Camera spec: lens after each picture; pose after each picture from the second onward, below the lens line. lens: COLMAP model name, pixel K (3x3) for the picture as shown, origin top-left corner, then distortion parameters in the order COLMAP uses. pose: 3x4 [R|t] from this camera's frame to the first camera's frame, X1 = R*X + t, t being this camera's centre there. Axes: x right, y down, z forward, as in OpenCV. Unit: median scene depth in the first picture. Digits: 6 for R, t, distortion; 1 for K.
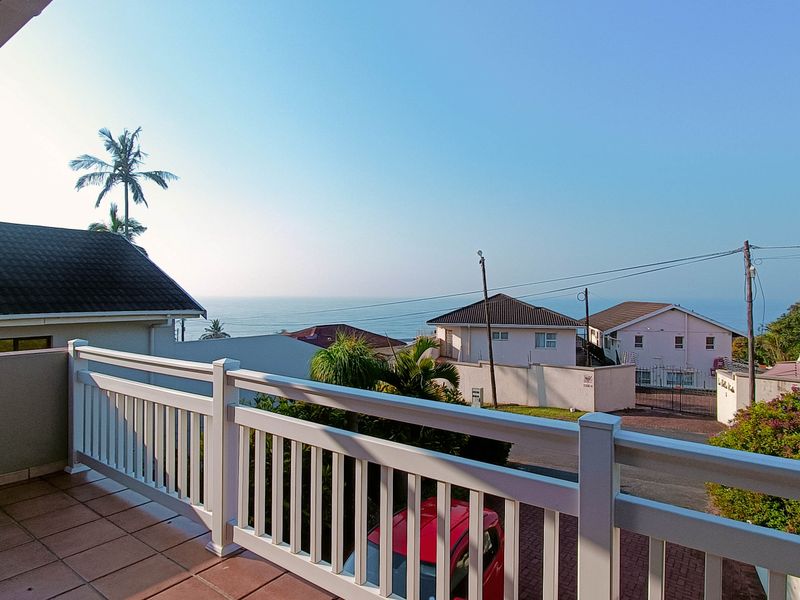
lens RADIAL K [[472.0, 0, 403.3], [0, 472.0, 291.7], [0, 0, 1]] dist [-0.009492, 0.002284]
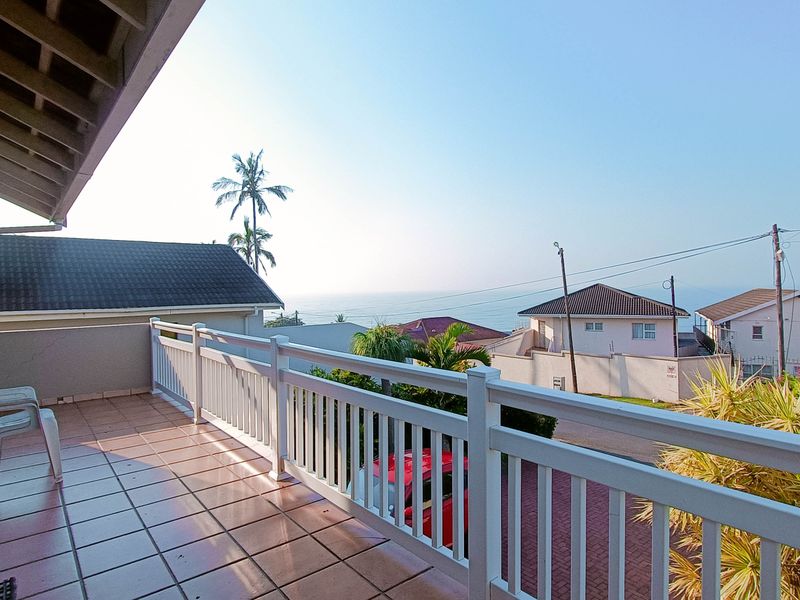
lens RADIAL K [[501.5, 0, 430.6], [0, 501.5, 288.6], [0, 0, 1]] dist [-0.029907, -0.000209]
pose [[0.967947, -0.023409, -0.250062, 0.155135], [0.024911, 0.999686, 0.002845, 0.003256], [0.249916, -0.008983, 0.968226, -0.106323]]
